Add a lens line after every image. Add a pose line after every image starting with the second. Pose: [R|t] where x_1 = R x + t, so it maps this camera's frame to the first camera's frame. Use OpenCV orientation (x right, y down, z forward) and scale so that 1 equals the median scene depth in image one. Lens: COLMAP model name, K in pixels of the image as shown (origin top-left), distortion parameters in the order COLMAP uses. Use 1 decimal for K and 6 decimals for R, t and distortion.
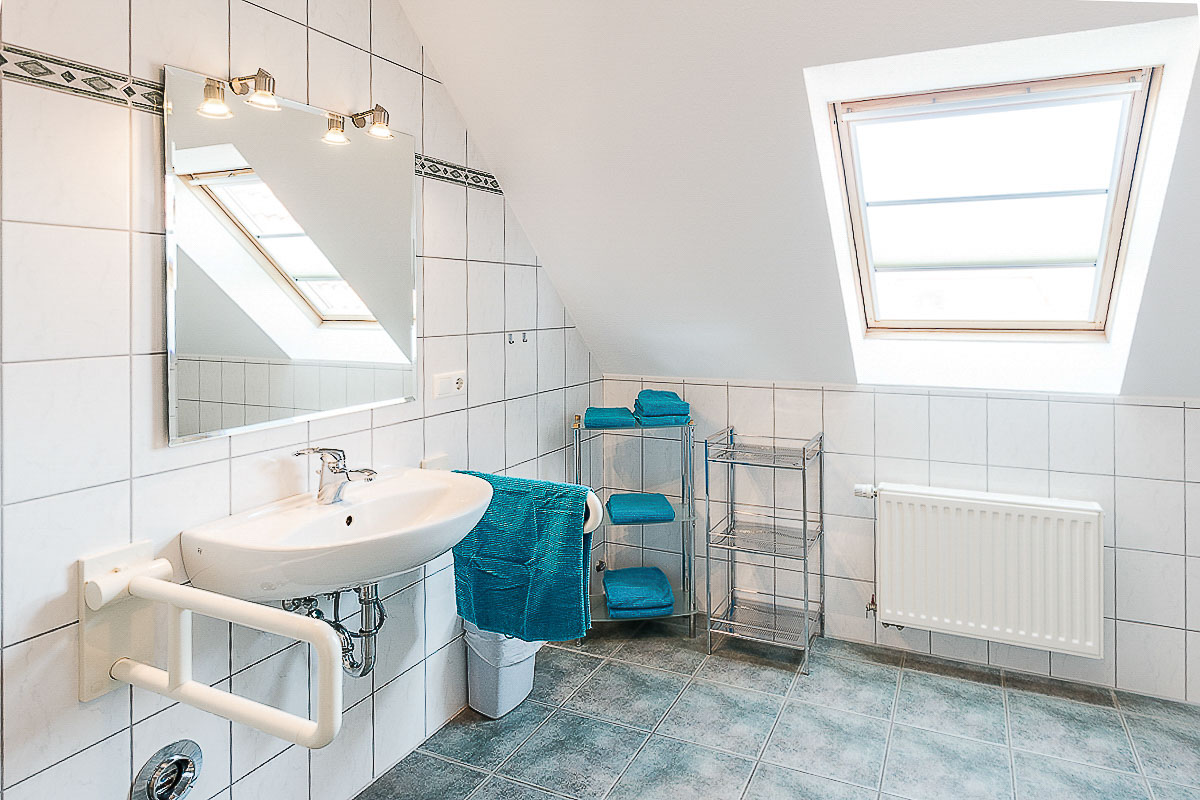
lens RADIAL K [[686.2, 0, 669.0], [0, 686.2, 296.5], [0, 0, 1]] dist [0.004167, 0.000233]
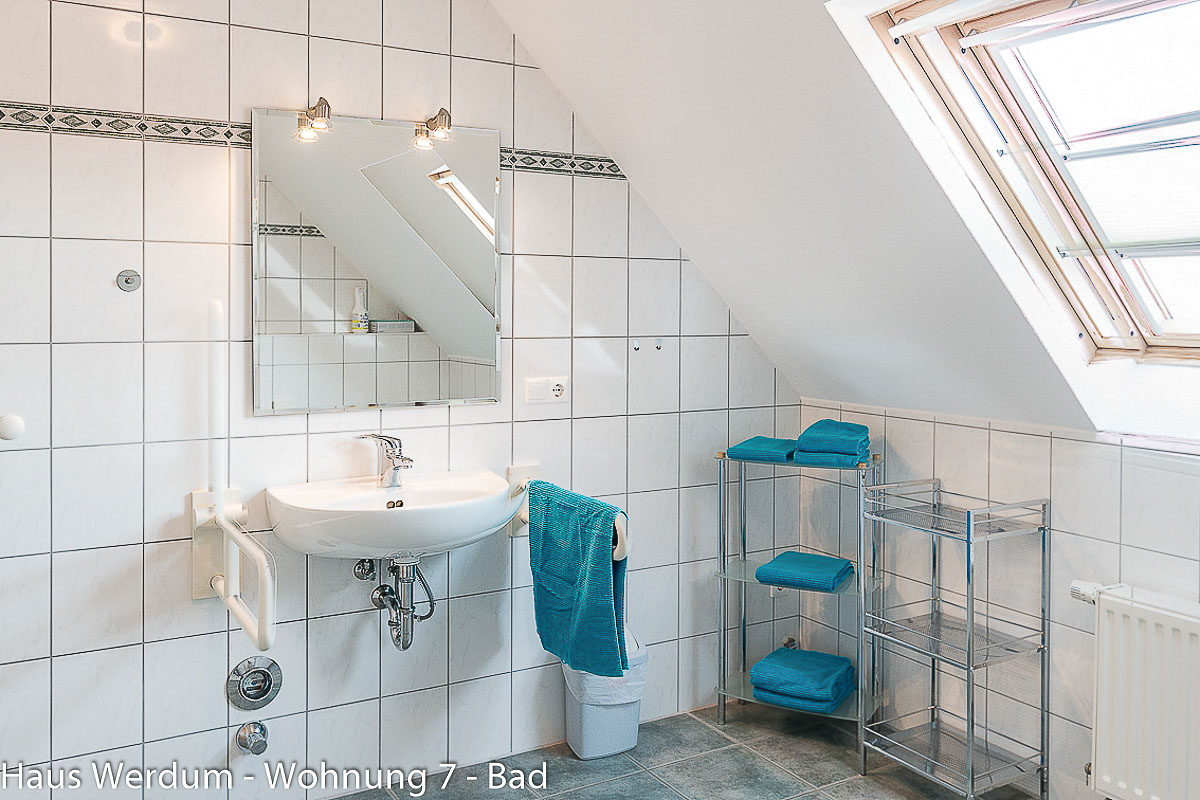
lens RADIAL K [[1016.7, 0, 598.0], [0, 1016.7, 302.0], [0, 0, 1]] dist [-0.000358, 0.008598]
pose [[0.806314, 0.004629, -0.591469, 0.553058], [-0.001950, 0.999985, 0.005168, 0.001156], [0.591484, -0.003014, 0.806311, -0.071810]]
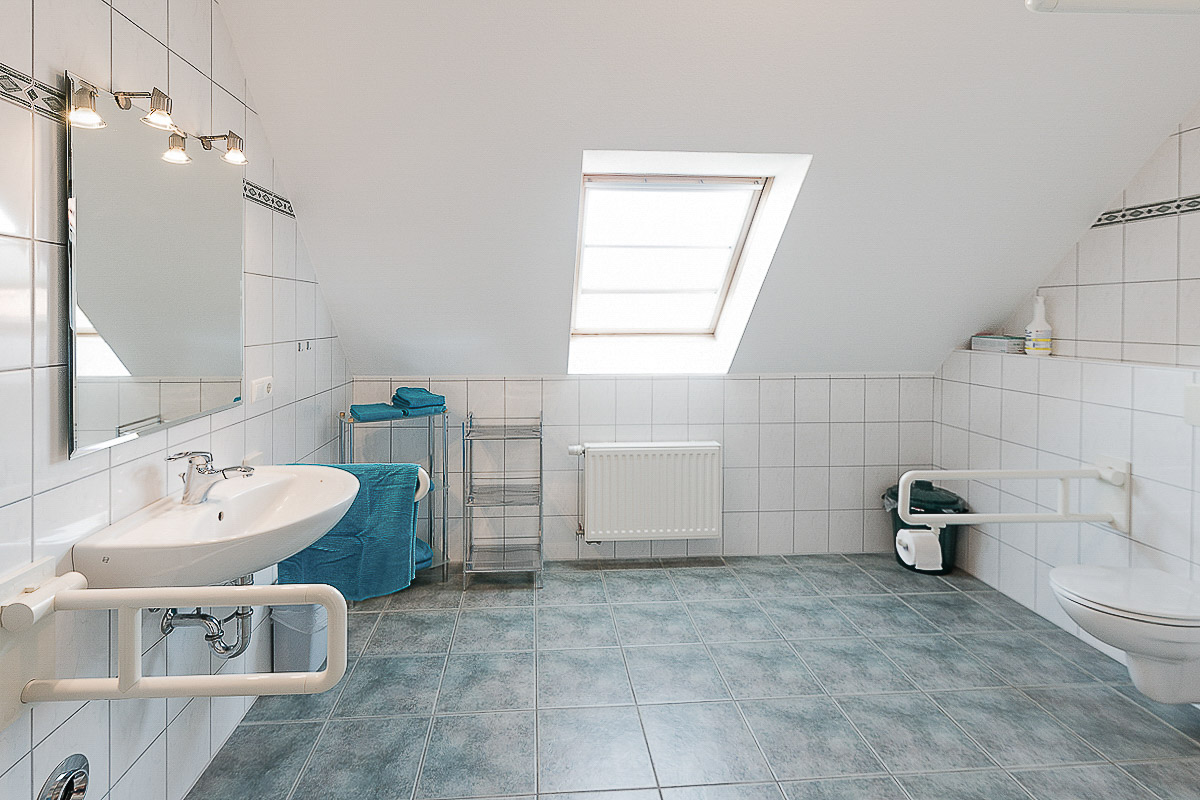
lens RADIAL K [[566.9, 0, 554.5], [0, 566.9, 312.7], [0, 0, 1]] dist [0.002314, -0.000160]
pose [[0.899586, 0.006412, 0.436697, -0.295570], [-0.008225, 0.999964, 0.002261, 0.000025], [-0.436667, -0.005626, 0.899606, -0.023123]]
